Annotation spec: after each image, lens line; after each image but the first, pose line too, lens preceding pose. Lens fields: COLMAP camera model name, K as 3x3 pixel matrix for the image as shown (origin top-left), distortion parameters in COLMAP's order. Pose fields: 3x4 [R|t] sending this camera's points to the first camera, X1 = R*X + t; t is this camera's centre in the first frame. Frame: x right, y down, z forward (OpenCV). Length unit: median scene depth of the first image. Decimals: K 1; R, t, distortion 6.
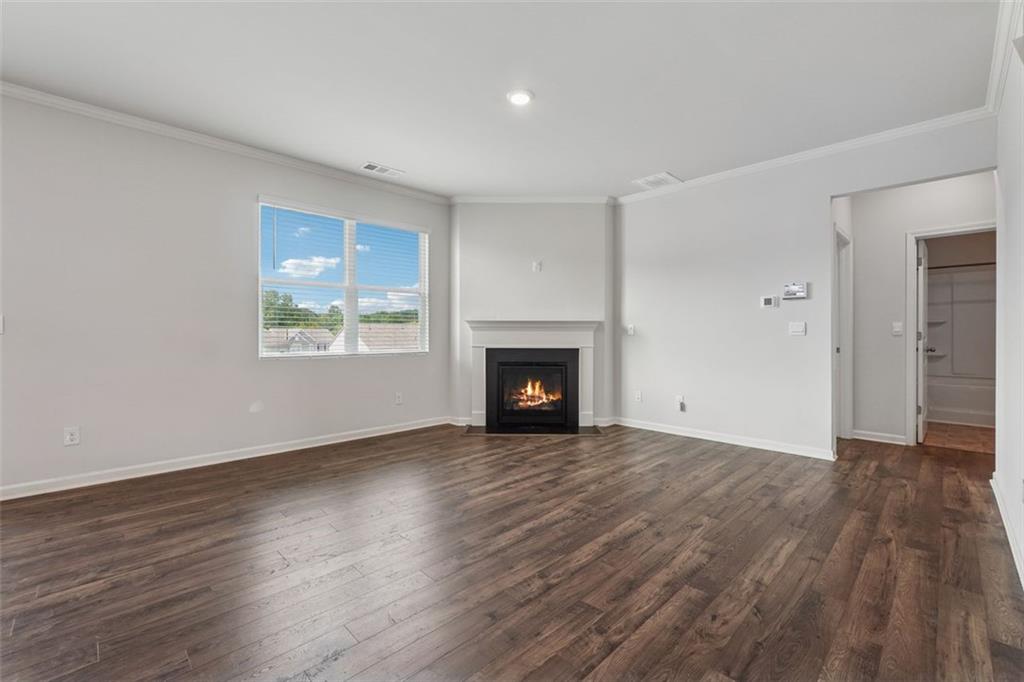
lens RADIAL K [[434.6, 0, 518.5], [0, 434.6, 338.1], [0, 0, 1]] dist [-0.018357, 0.006218]
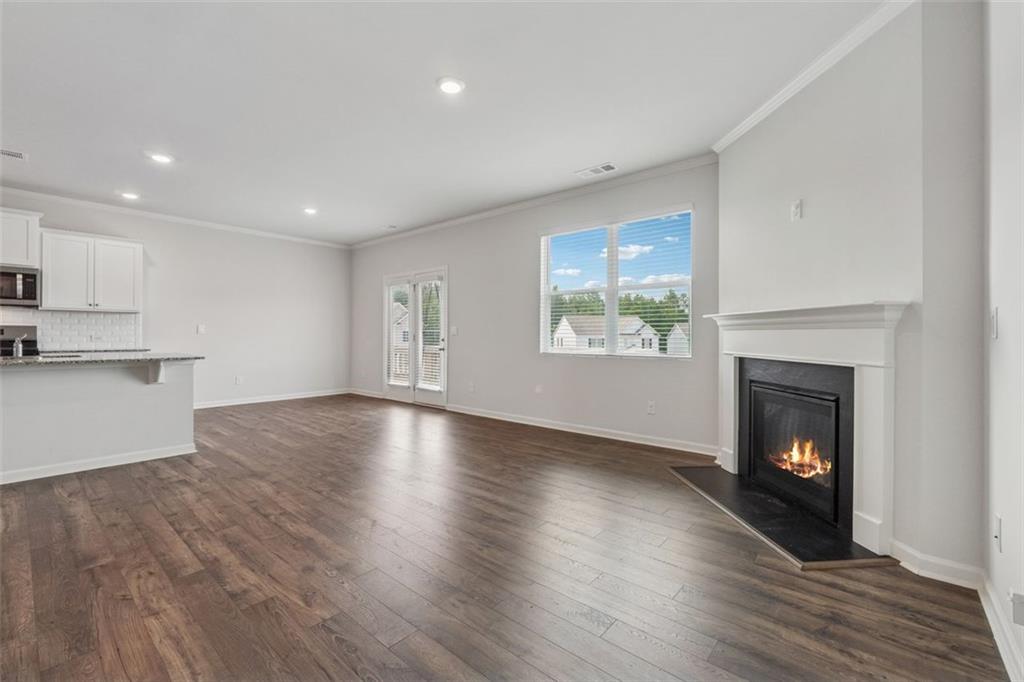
lens RADIAL K [[434.6, 0, 518.5], [0, 434.6, 338.1], [0, 0, 1]] dist [-0.018357, 0.006218]
pose [[0.083968, 0.005698, -0.996452, 0.578847], [-0.013531, 0.999898, 0.004578, -0.004030], [0.996377, 0.013098, 0.084037, 0.643897]]
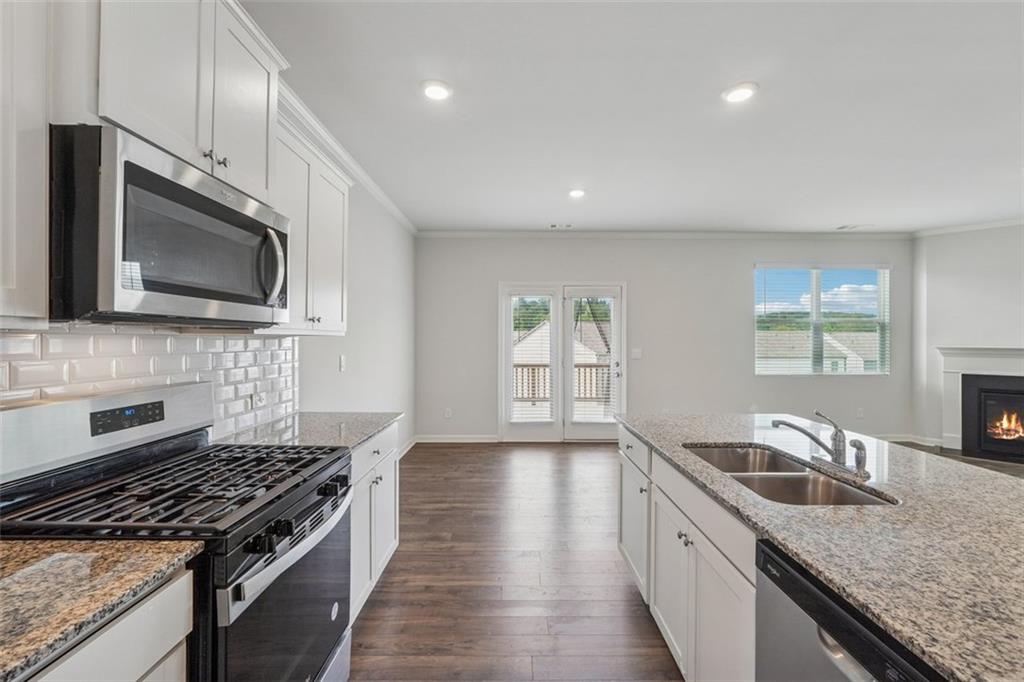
lens RADIAL K [[434.6, 0, 518.5], [0, 434.6, 338.1], [0, 0, 1]] dist [-0.018357, 0.006218]
pose [[0.712150, -0.000261, -0.702027, -0.115071], [-0.008286, 0.999927, -0.008777, -0.046252], [0.701978, 0.012067, 0.712096, -0.477153]]
